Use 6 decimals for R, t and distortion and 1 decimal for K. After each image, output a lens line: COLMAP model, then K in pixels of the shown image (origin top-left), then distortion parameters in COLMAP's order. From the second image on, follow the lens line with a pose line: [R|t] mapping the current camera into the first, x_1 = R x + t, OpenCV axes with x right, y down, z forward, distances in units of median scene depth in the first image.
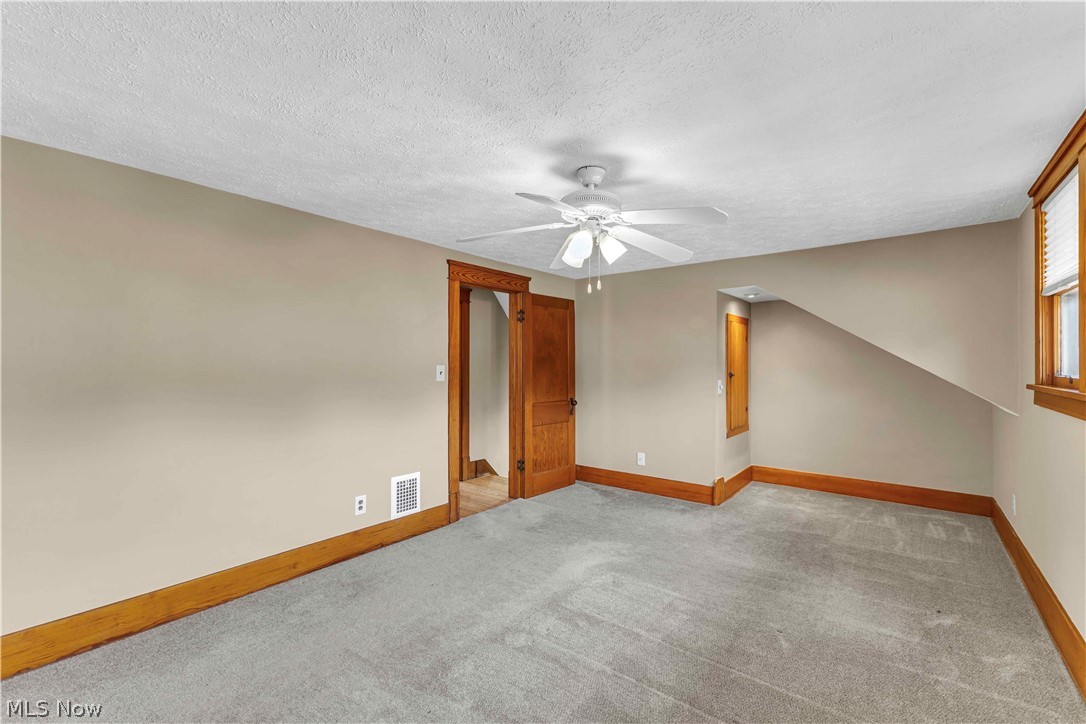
lens RADIAL K [[471.2, 0, 539.7], [0, 471.2, 362.6], [0, 0, 1]] dist [0.001310, -0.000124]
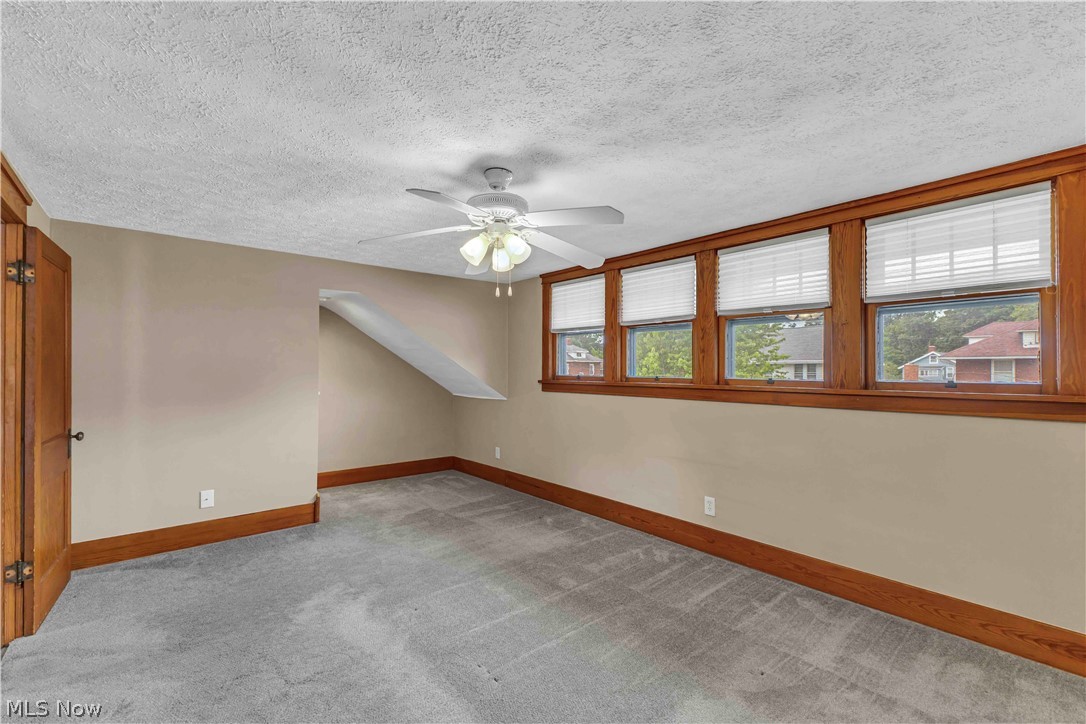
lens RADIAL K [[471.2, 0, 551.8], [0, 471.2, 363.4], [0, 0, 1]] dist [0.001310, -0.000124]
pose [[0.179564, 0.013261, 0.983657, -0.539368], [-0.003440, 0.999911, -0.012852, 0.003211], [-0.983740, -0.001076, 0.179594, 0.451283]]
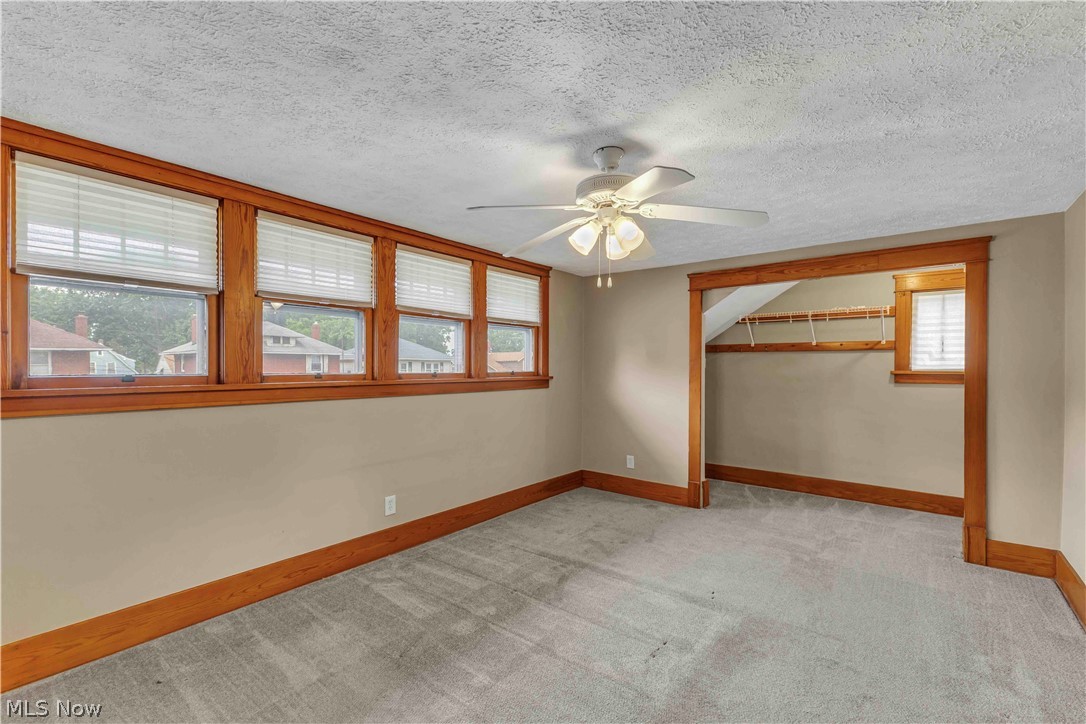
lens RADIAL K [[471.2, 0, 550.9], [0, 471.2, 367.0], [0, 0, 1]] dist [0.001310, -0.000124]
pose [[-0.999851, -0.003003, -0.016996, 0.138458], [-0.003078, 0.999986, 0.004377, 0.002680], [0.016983, 0.004429, -0.999846, 1.208911]]
